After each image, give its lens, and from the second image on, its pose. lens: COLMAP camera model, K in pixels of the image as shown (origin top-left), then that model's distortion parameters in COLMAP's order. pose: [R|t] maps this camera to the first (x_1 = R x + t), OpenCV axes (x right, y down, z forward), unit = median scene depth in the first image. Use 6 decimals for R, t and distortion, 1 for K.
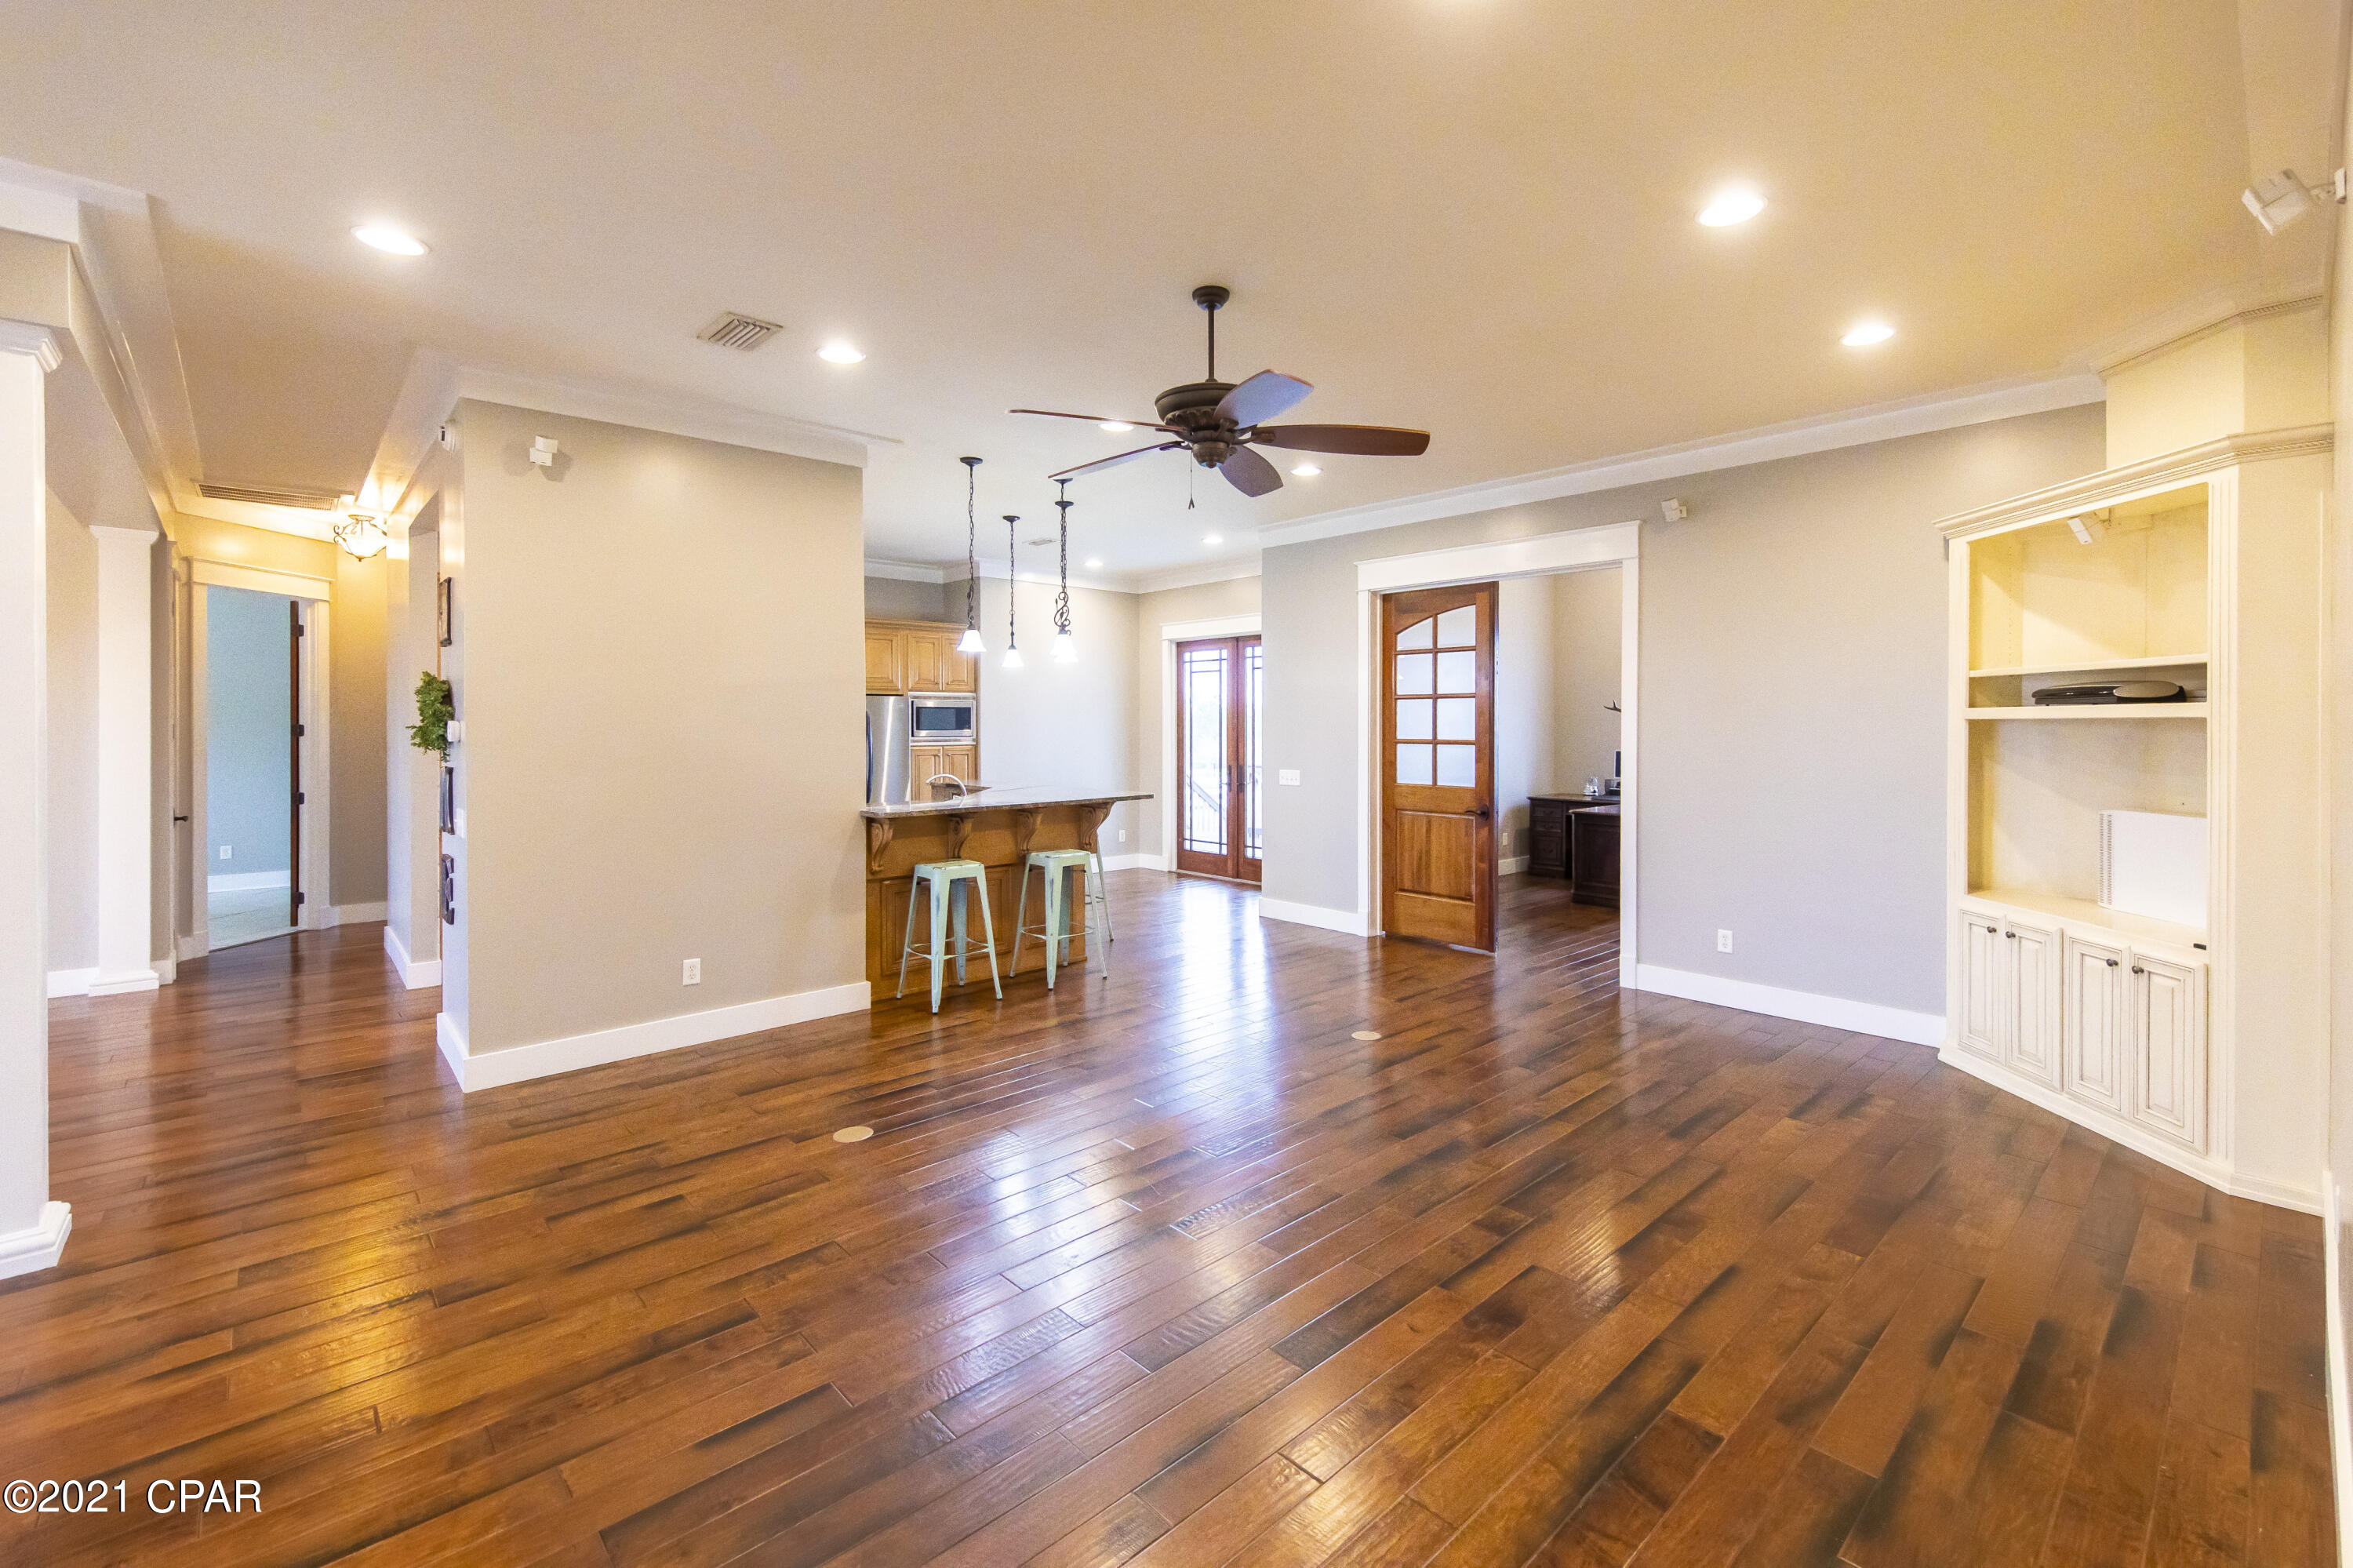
lens RADIAL K [[1065.7, 0, 1188.0], [0, 1065.7, 725.1], [0, 0, 1]] dist [0.000350, 0.000041]
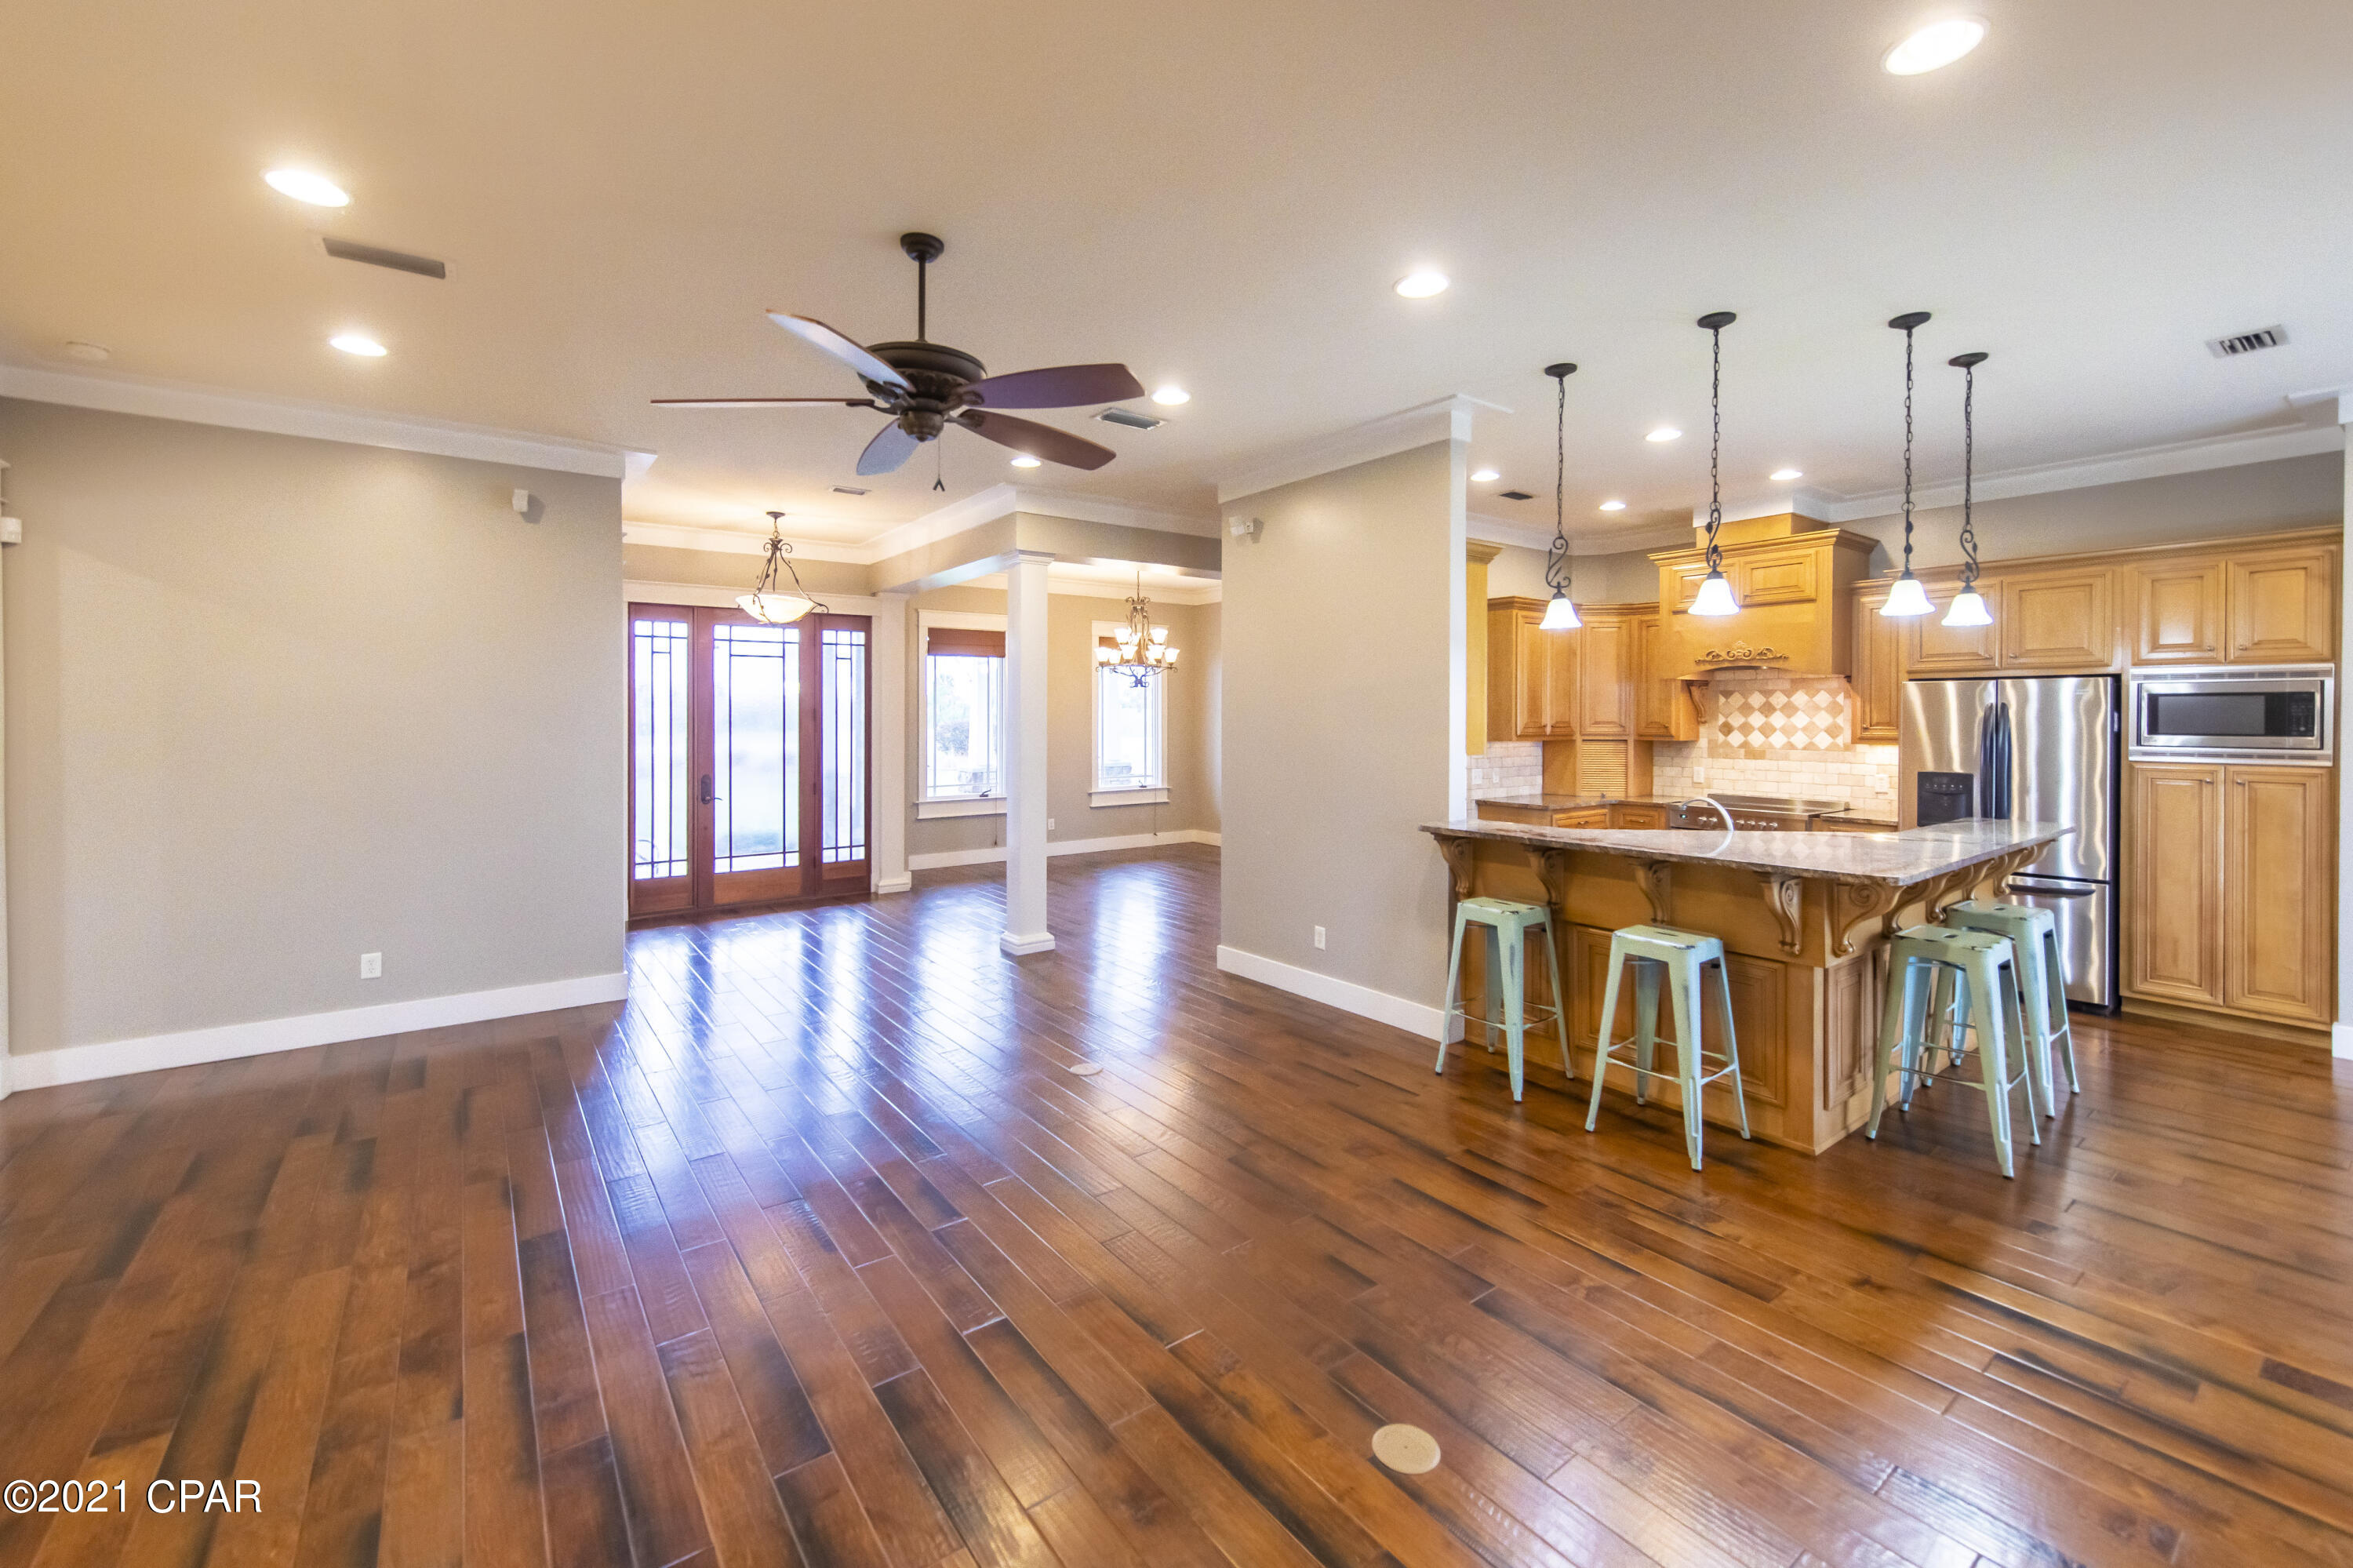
lens RADIAL K [[979.4, 0, 1193.7], [0, 979.4, 718.7], [0, 0, 1]] dist [0.002590, 0.000006]
pose [[-0.120317, 0.002473, -0.992732, 0.757815], [0.001002, 0.999997, 0.002370, -0.012918], [0.992735, -0.000709, -0.120319, 1.254166]]
